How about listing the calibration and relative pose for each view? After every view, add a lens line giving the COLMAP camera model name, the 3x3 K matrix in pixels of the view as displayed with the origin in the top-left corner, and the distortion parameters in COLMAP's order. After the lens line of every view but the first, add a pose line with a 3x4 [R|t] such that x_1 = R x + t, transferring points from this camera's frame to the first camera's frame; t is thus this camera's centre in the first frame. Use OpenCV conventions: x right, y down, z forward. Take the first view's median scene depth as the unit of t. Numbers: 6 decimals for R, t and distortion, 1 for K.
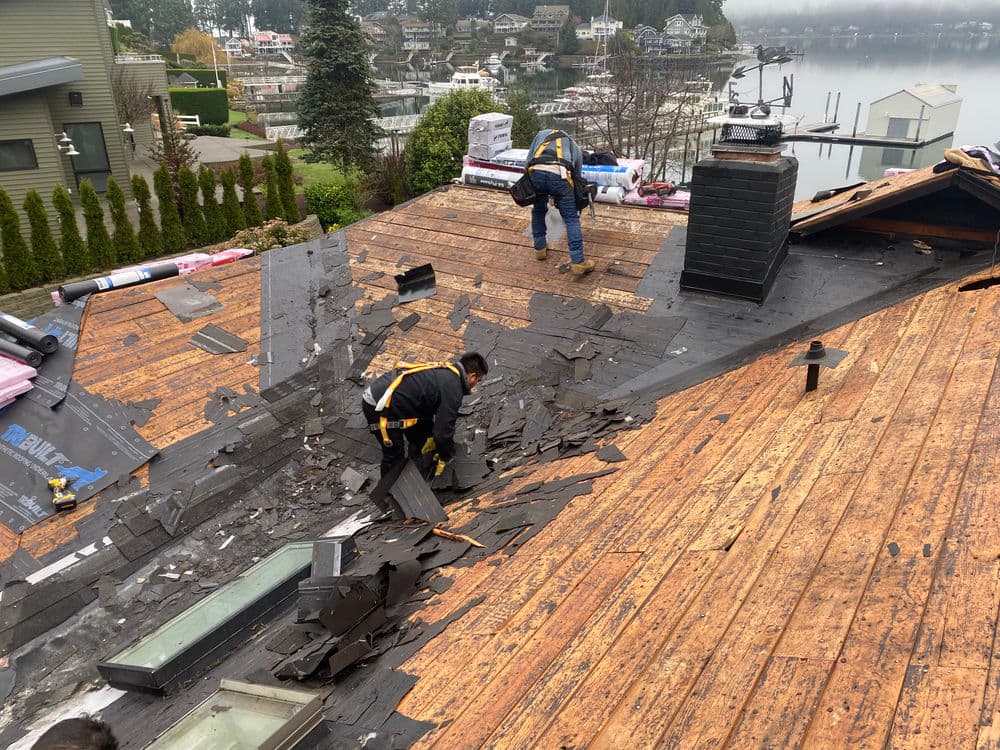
lens RADIAL K [[762.5, 0, 500.0], [0, 762.5, 375.0], [0, 0, 1]] dist [-0.021956, 0.006585]
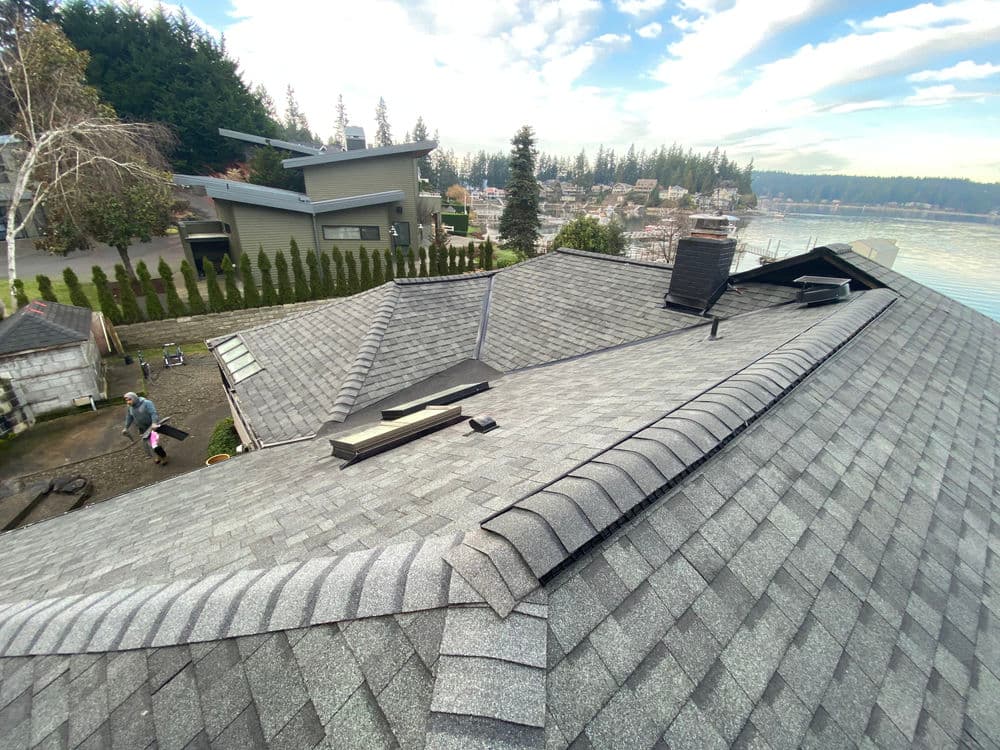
lens RADIAL K [[402.7, 0, 495.2], [0, 402.7, 378.1], [0, 0, 1]] dist [0.002232, -0.011376]
pose [[0.963635, 0.141510, -0.226678, 0.007428], [-0.139628, 0.989903, 0.024399, 0.012022], [0.227842, 0.008139, 0.973664, -0.013283]]
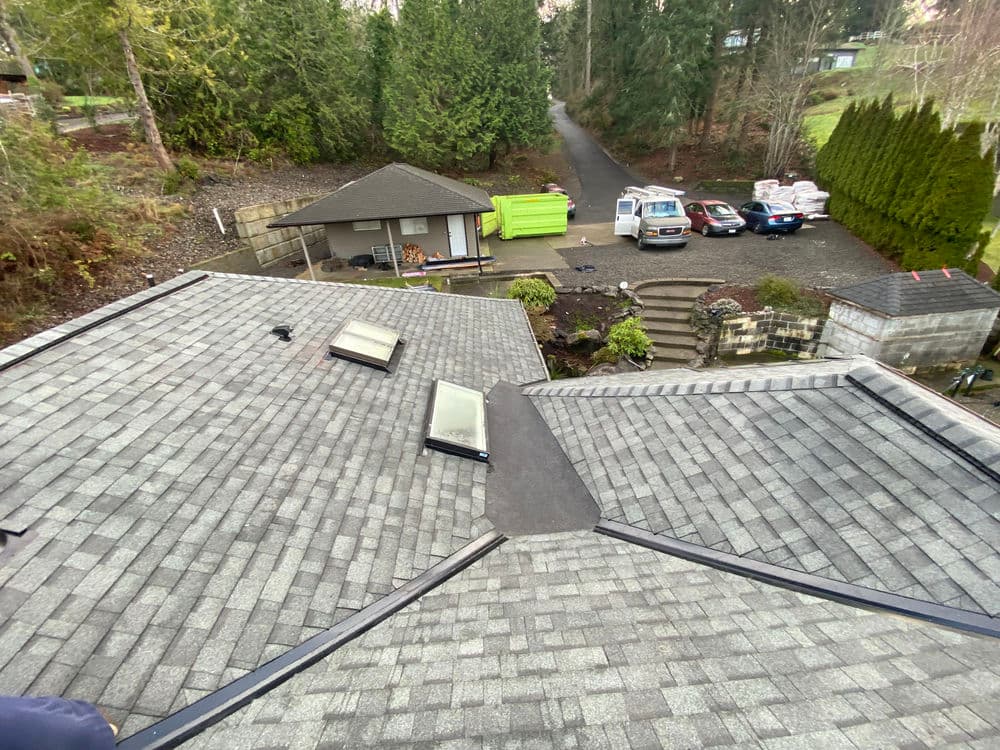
lens RADIAL K [[423.6, 0, 500.0], [0, 423.6, 375.0], [0, 0, 1]] dist [0.001529, -0.014217]
pose [[-0.798015, 0.324671, -0.507702, 0.008118], [-0.172902, 0.683697, 0.708987, -0.041912], [0.577302, 0.653565, -0.489464, 0.106027]]
